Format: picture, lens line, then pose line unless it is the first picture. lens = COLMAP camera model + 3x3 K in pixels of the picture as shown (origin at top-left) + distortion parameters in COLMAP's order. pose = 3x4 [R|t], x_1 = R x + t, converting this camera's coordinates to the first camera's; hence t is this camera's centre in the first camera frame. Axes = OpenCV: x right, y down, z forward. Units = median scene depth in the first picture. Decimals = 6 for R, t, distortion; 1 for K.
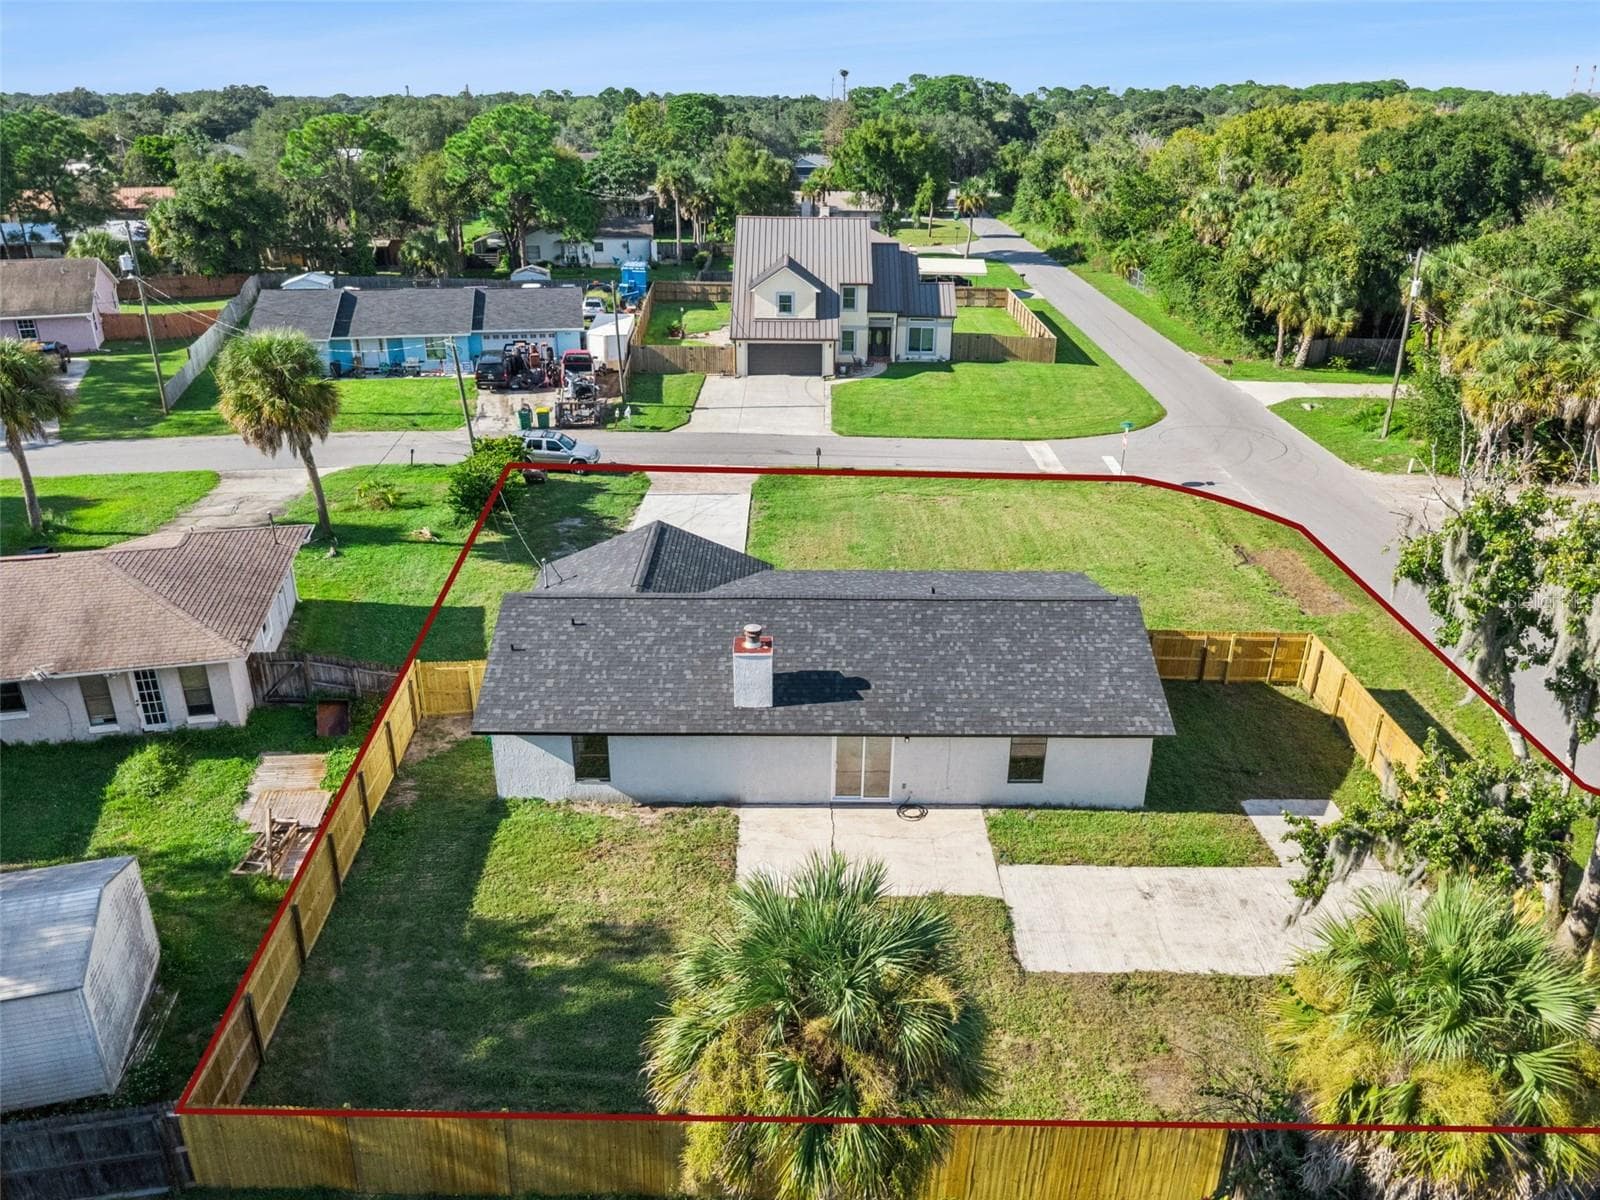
lens RADIAL K [[1163.0, 0, 799.9], [0, 1163.0, 594.7], [0, 0, 1]] dist [0.002943, -0.002814]
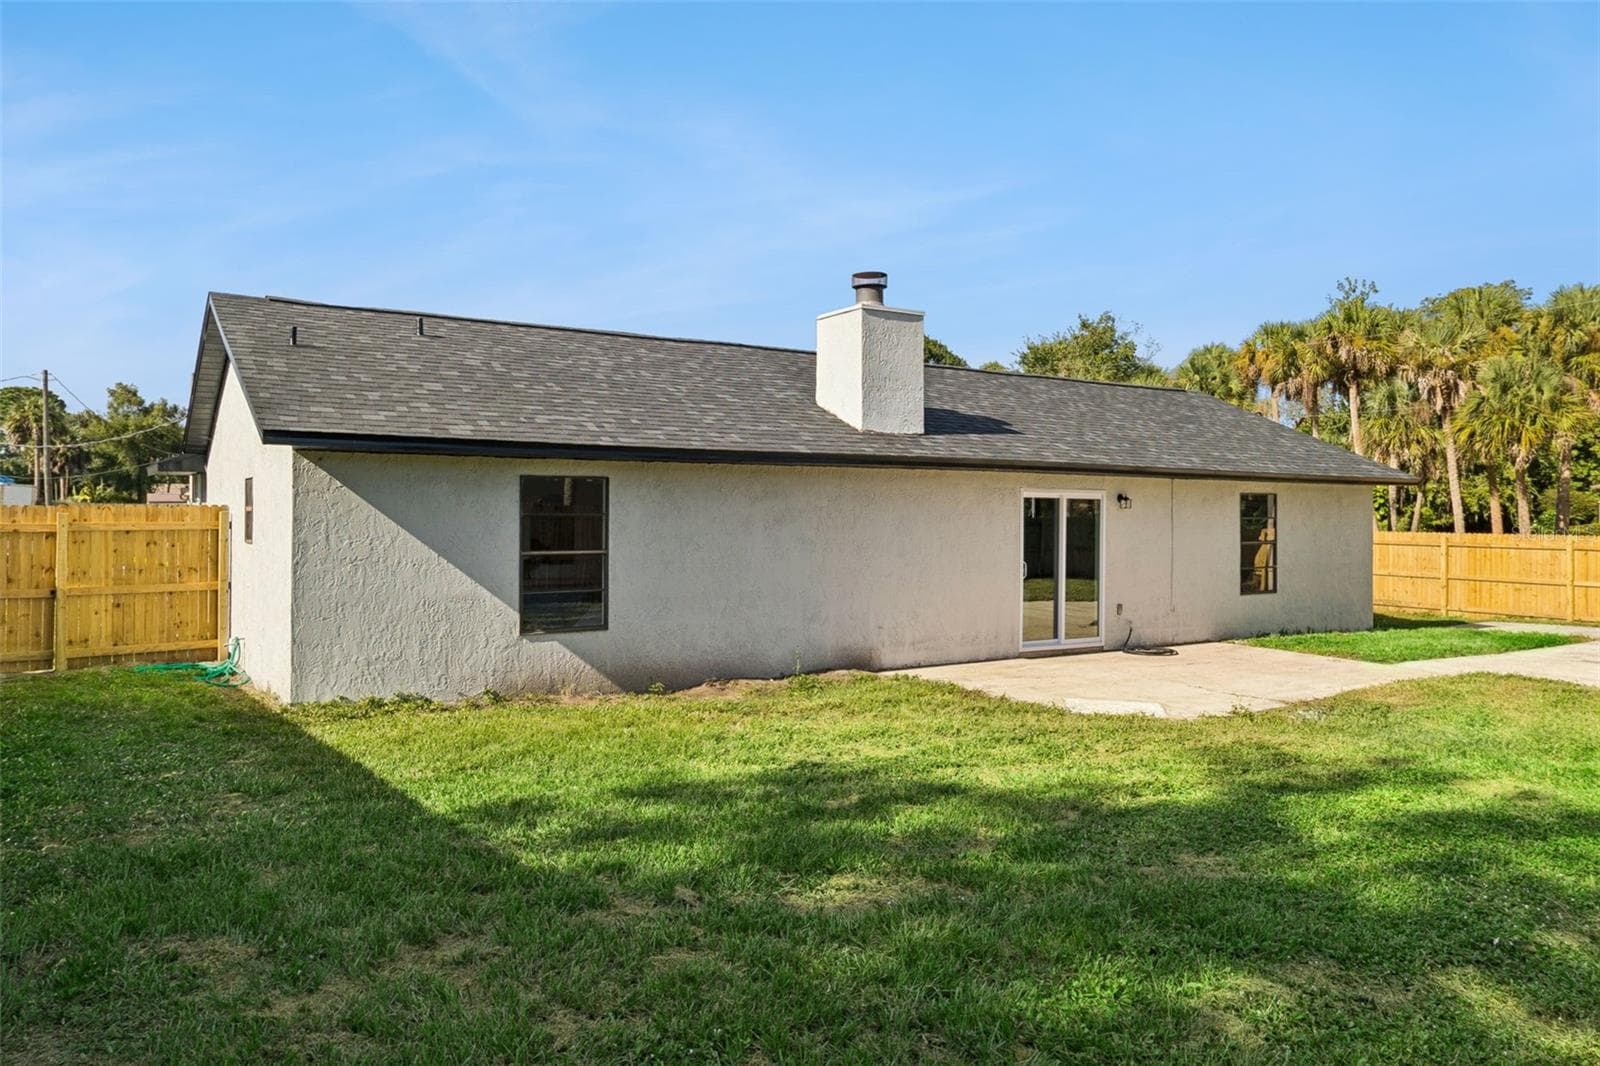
lens RADIAL K [[1137.4, 0, 801.2], [0, 1137.4, 523.3], [0, 0, 1]] dist [-0.002661, -0.001354]
pose [[0.833692, -0.011696, 0.552106, -0.124761], [0.219276, 0.924592, -0.311526, 0.100828], [-0.506829, 0.380780, 0.773390, 0.255214]]
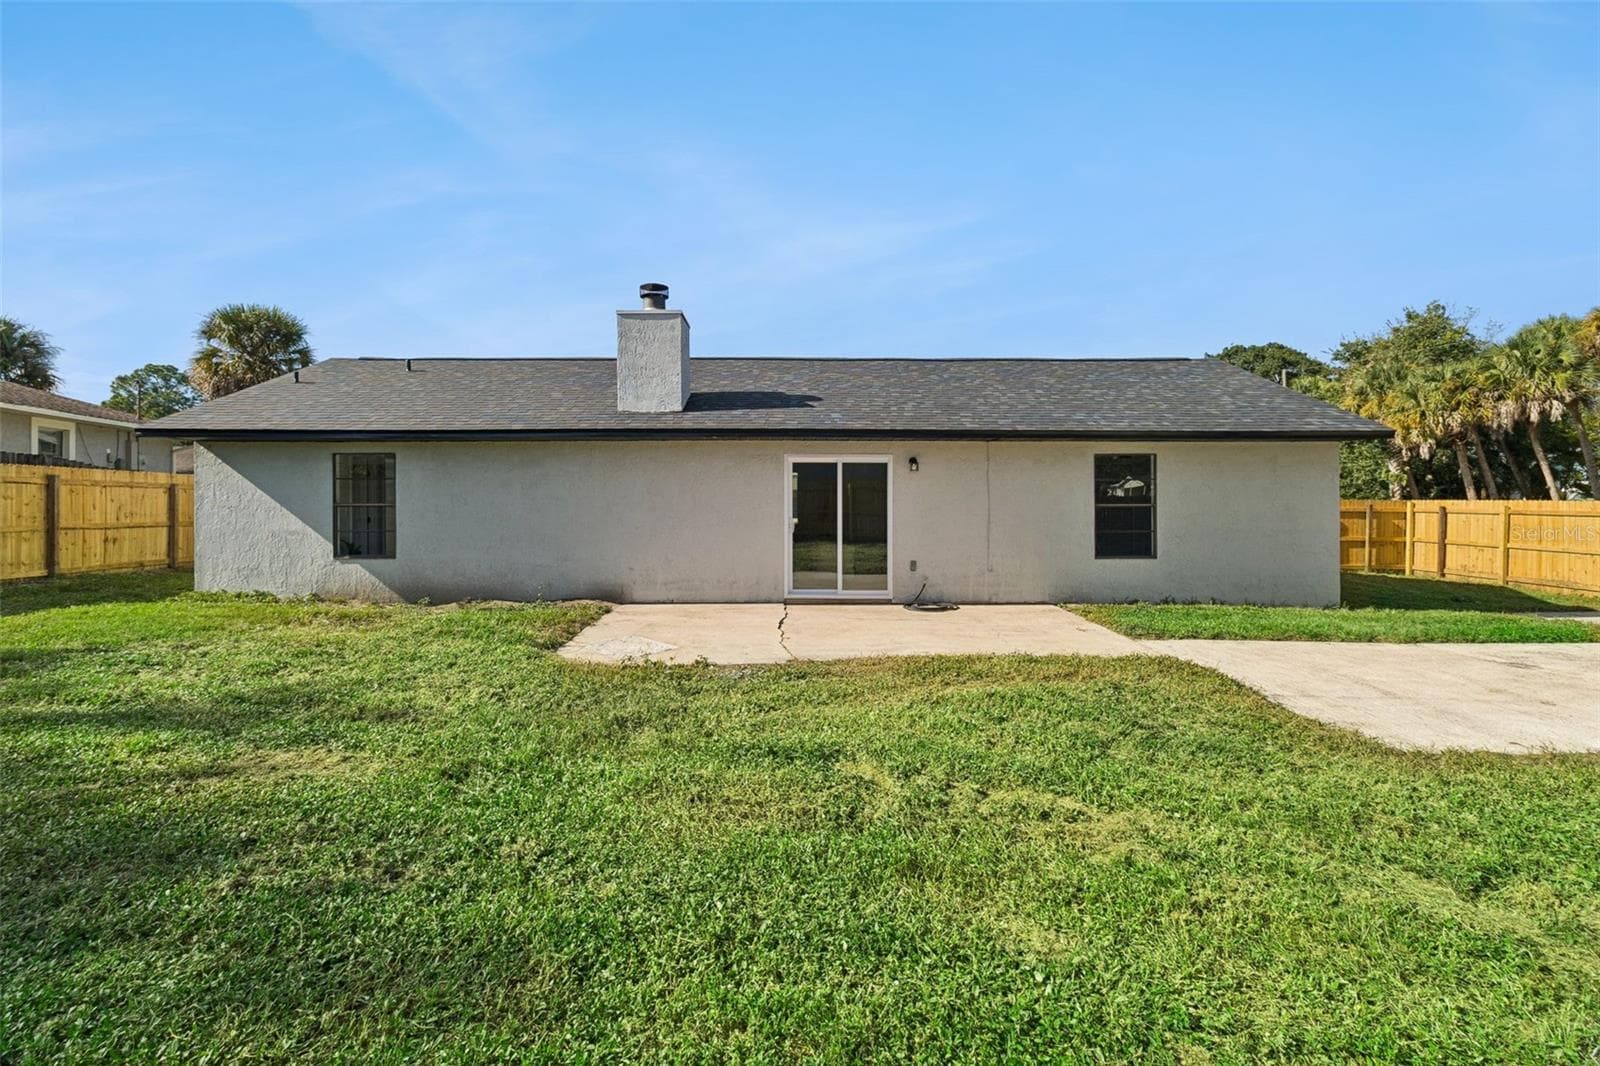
lens RADIAL K [[739.9, 0, 803.0], [0, 739.9, 515.8], [0, 0, 1]] dist [0.001138, 0.000067]
pose [[0.999927, -0.011871, -0.002306, 0.014195], [0.010156, 0.927874, -0.372756, 0.107597], [0.006565, 0.372705, 0.927927, 0.255195]]
